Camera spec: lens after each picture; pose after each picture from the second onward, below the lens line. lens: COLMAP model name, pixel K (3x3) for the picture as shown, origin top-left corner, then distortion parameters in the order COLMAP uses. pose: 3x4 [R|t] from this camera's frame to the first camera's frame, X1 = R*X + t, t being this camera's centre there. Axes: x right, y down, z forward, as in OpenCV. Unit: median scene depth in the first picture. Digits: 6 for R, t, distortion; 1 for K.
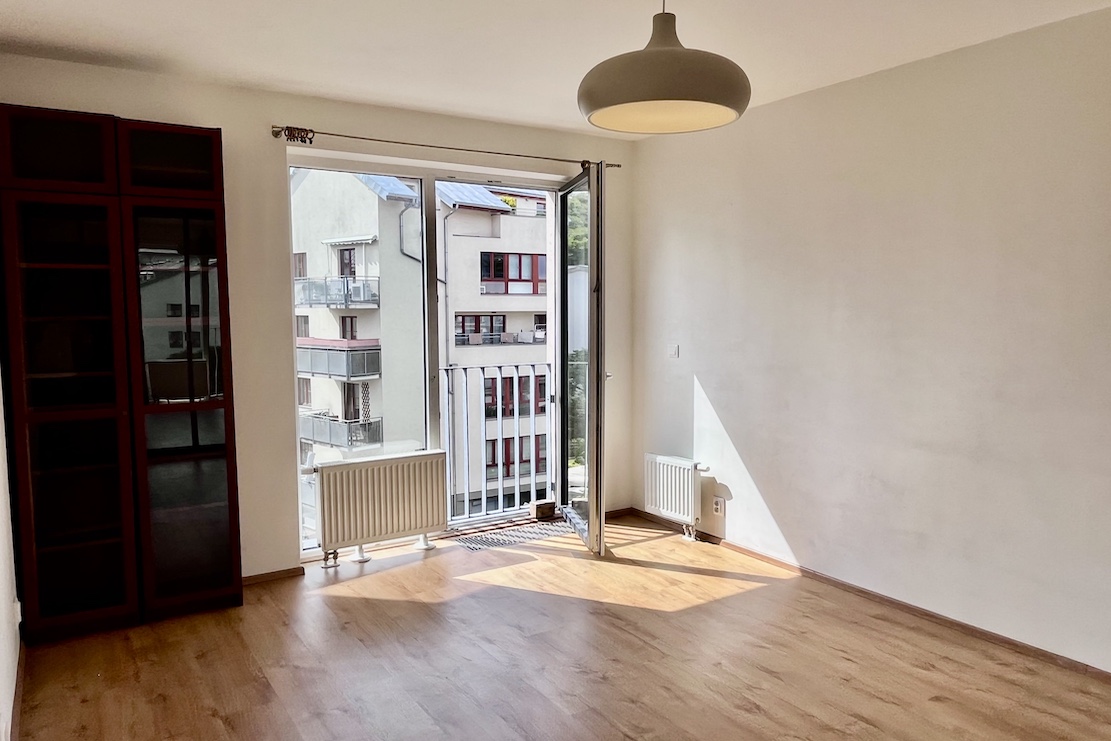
lens RADIAL K [[781.4, 0, 554.5], [0, 781.4, 360.2], [0, 0, 1]] dist [0.002699, -0.005022]
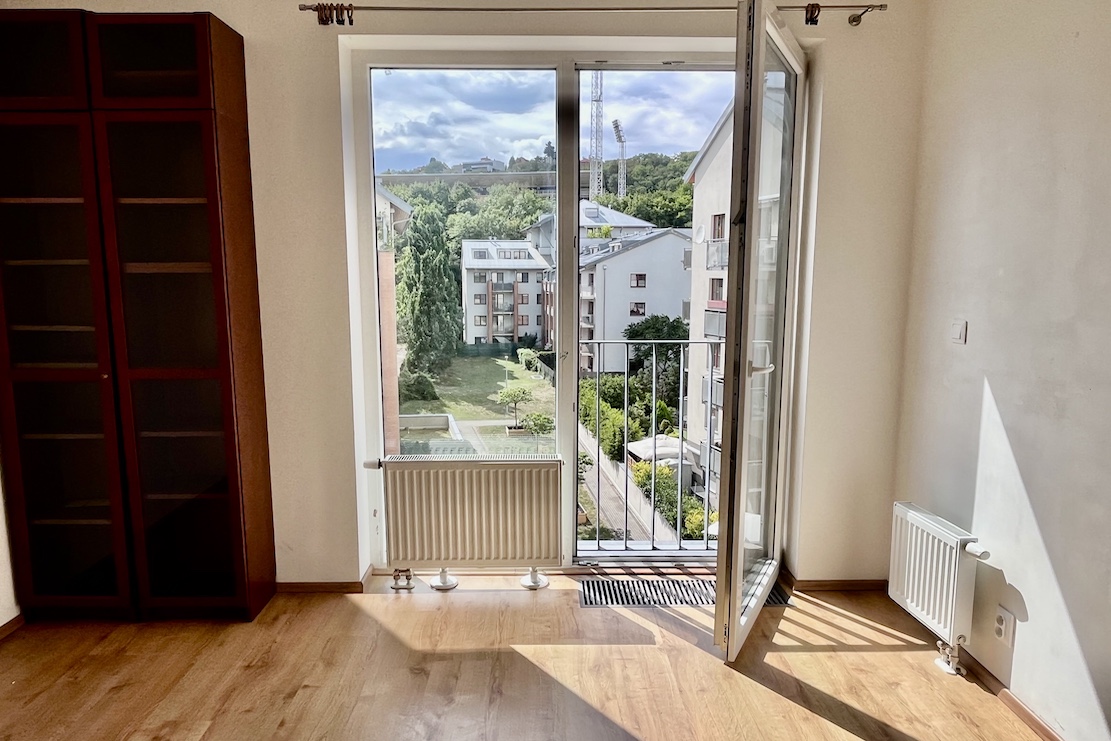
lens RADIAL K [[781.4, 0, 549.1], [0, 781.4, 384.0], [0, 0, 1]] dist [0.002699, -0.005022]
pose [[0.848054, 0.079922, -0.523849, 0.231244], [-0.040326, 0.995428, 0.086585, -0.012653], [0.528374, -0.052304, 0.847399, 0.423359]]
